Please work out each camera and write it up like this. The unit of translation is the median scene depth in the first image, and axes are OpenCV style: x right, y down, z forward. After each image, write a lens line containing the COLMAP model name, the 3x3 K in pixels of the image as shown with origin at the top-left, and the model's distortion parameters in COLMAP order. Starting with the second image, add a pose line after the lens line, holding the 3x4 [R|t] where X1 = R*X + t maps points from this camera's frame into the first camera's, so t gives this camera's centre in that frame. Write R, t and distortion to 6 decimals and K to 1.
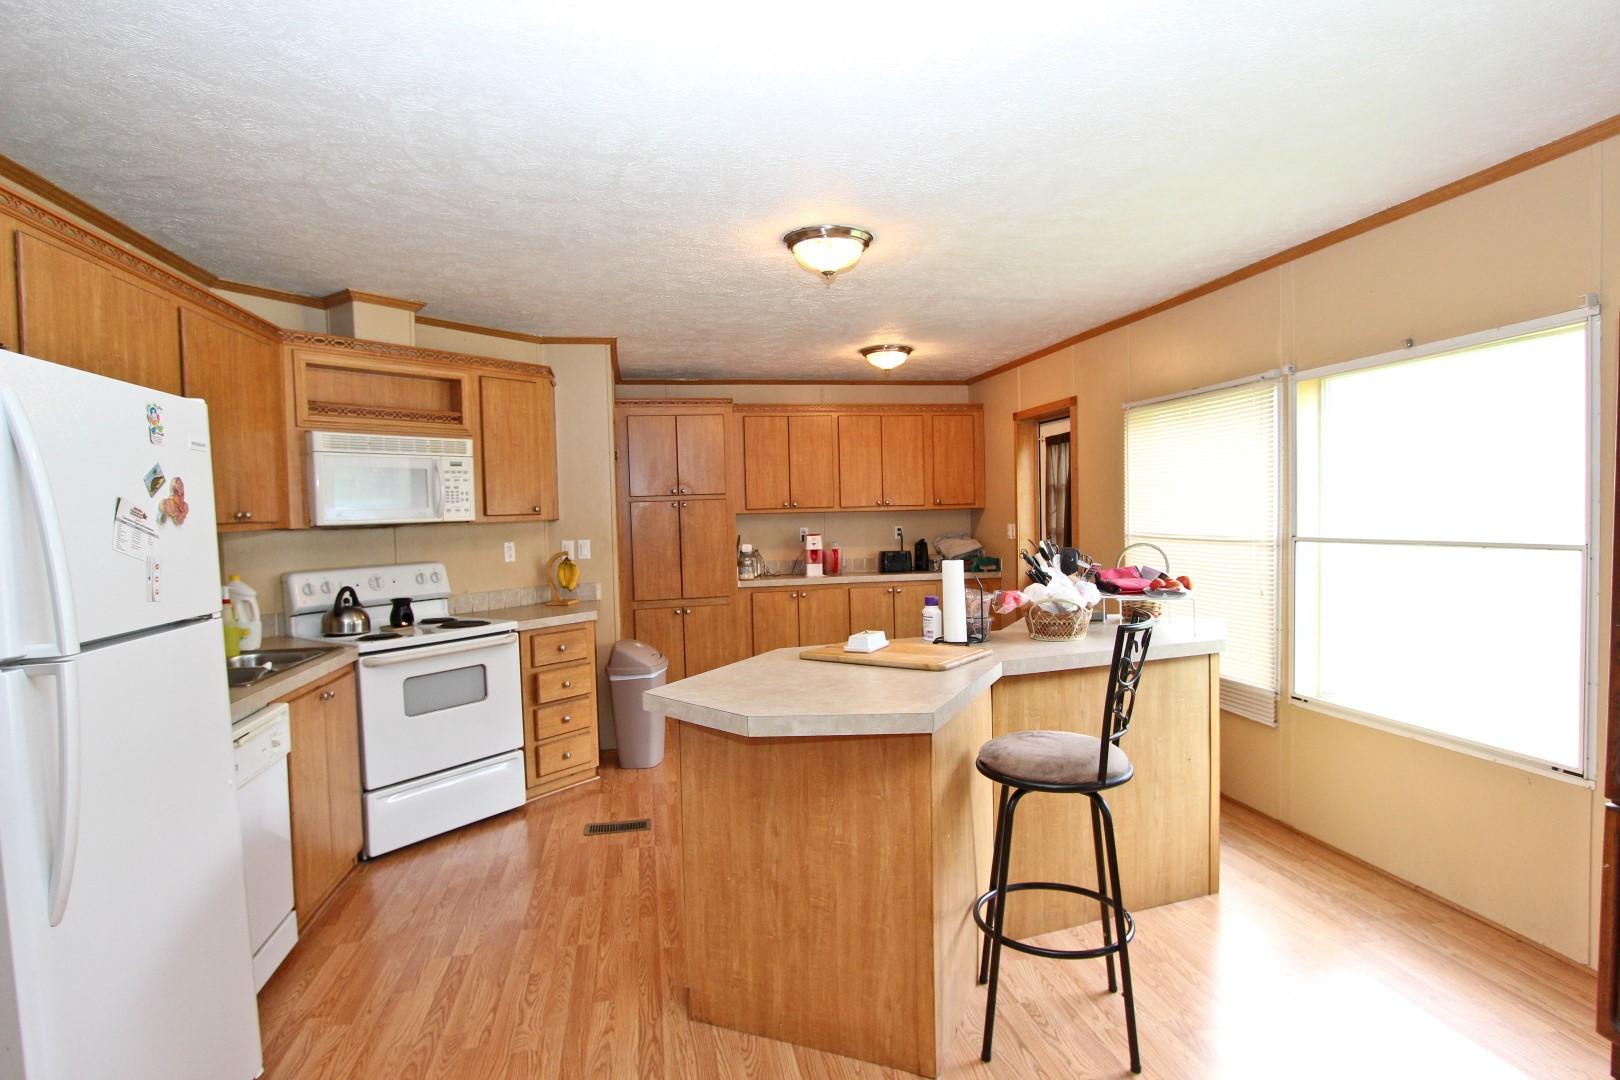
lens RADIAL K [[874.7, 0, 810.0], [0, 874.7, 540.0], [0, 0, 1]] dist [-0.012247, 0.001136]
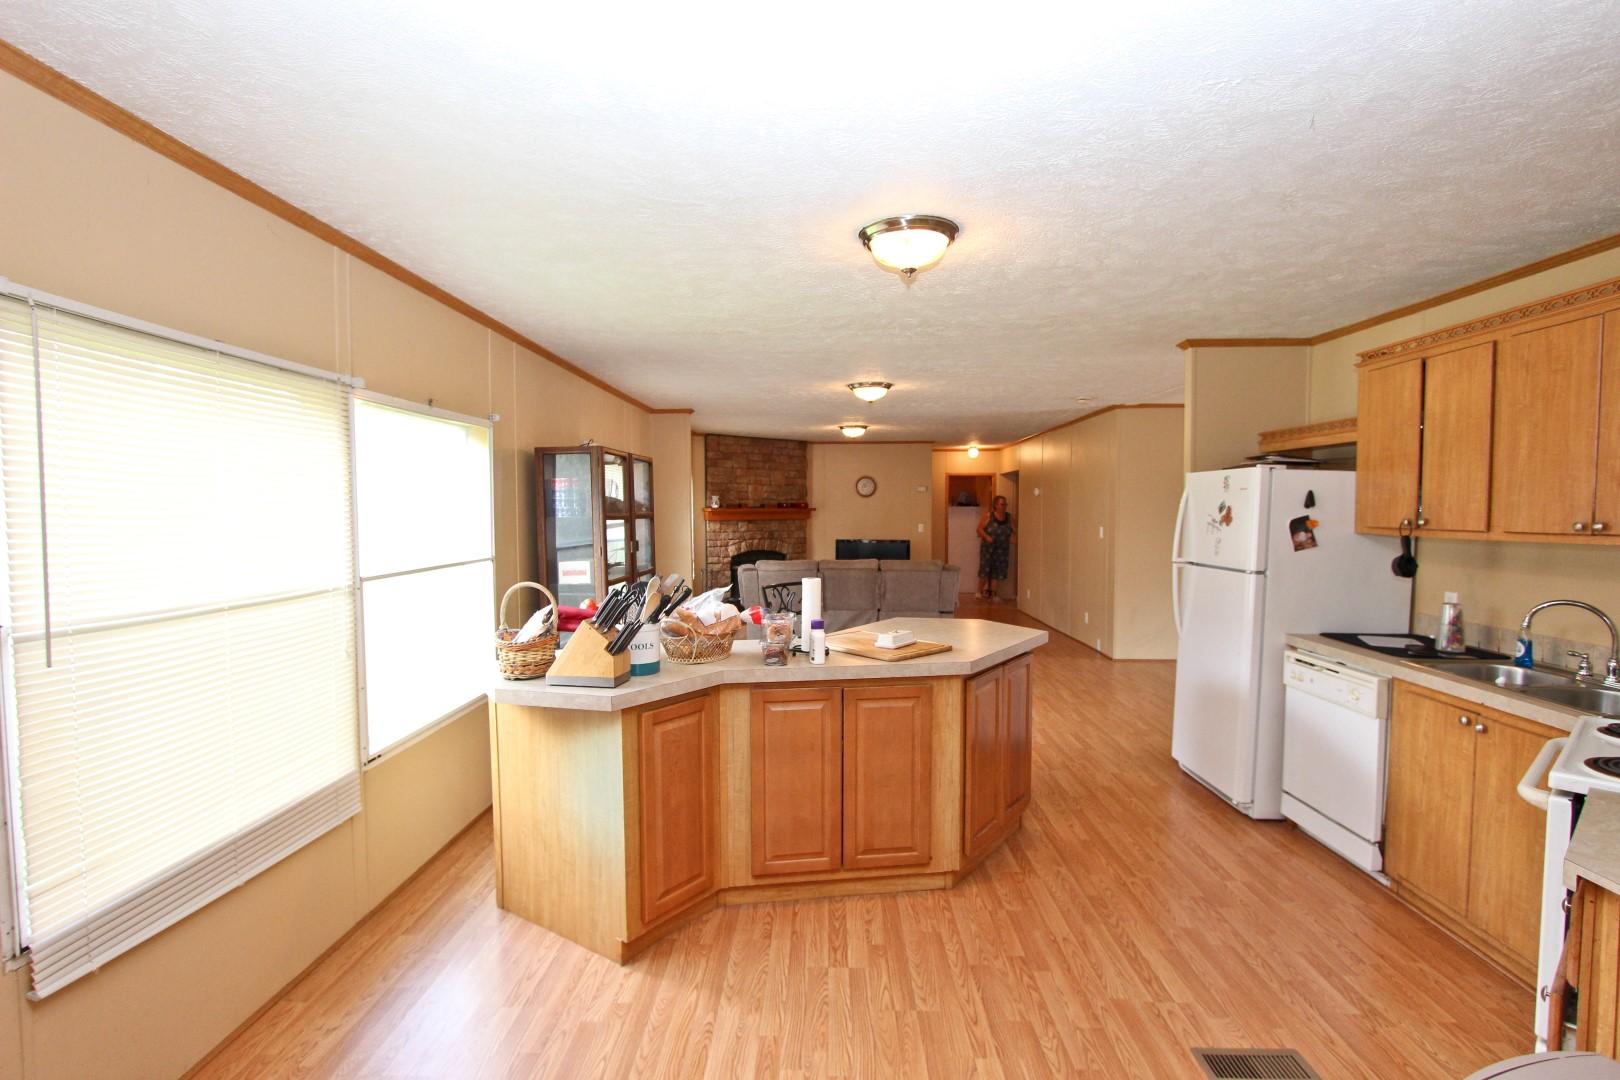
lens RADIAL K [[828.0, 0, 810.0], [0, 828.0, 540.0], [0, 0, 1]] dist [-0.001378, -0.000141]
pose [[-0.977707, 0.015164, 0.209427, -0.044749], [0.030057, 0.997225, 0.068112, -0.073510], [-0.207813, 0.072888, -0.975449, 1.522299]]
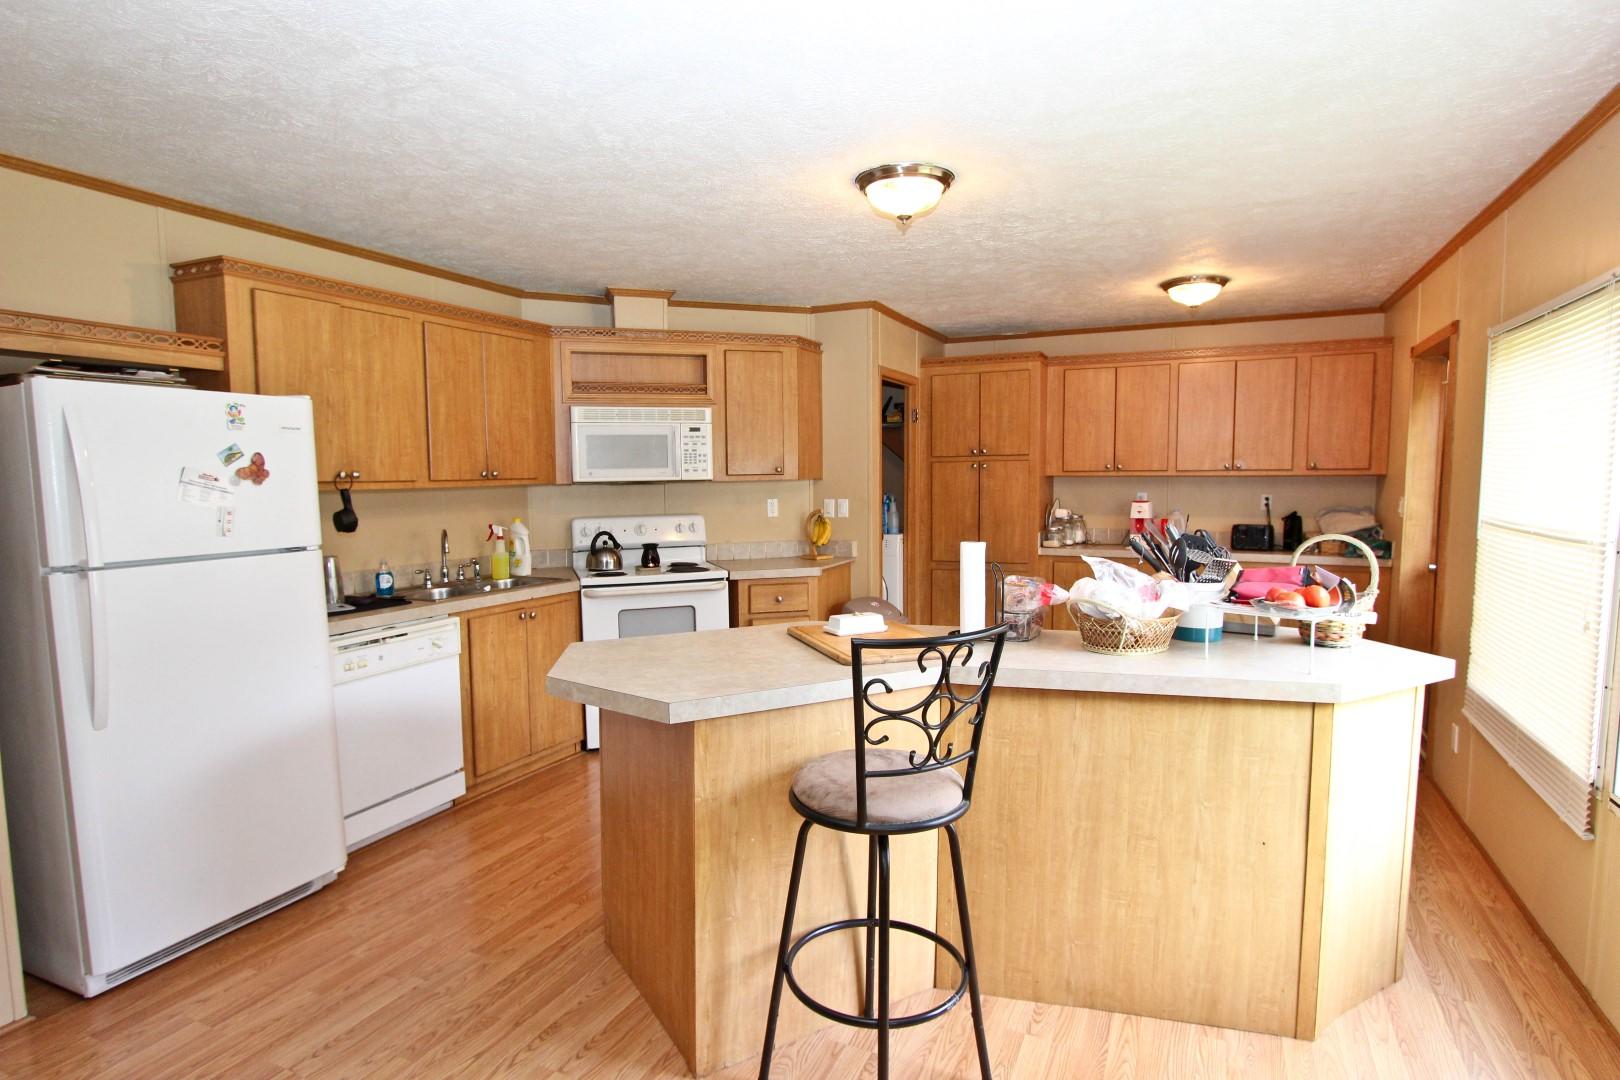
lens RADIAL K [[860.1, 0, 802.2], [0, 860.1, 543.6], [0, 0, 1]] dist [-0.019162, 0.001213]
pose [[0.808649, 0.065637, -0.584619, 0.387256], [-0.031083, 0.997135, 0.068957, -0.020913], [0.587470, -0.037590, 0.808372, 0.168308]]
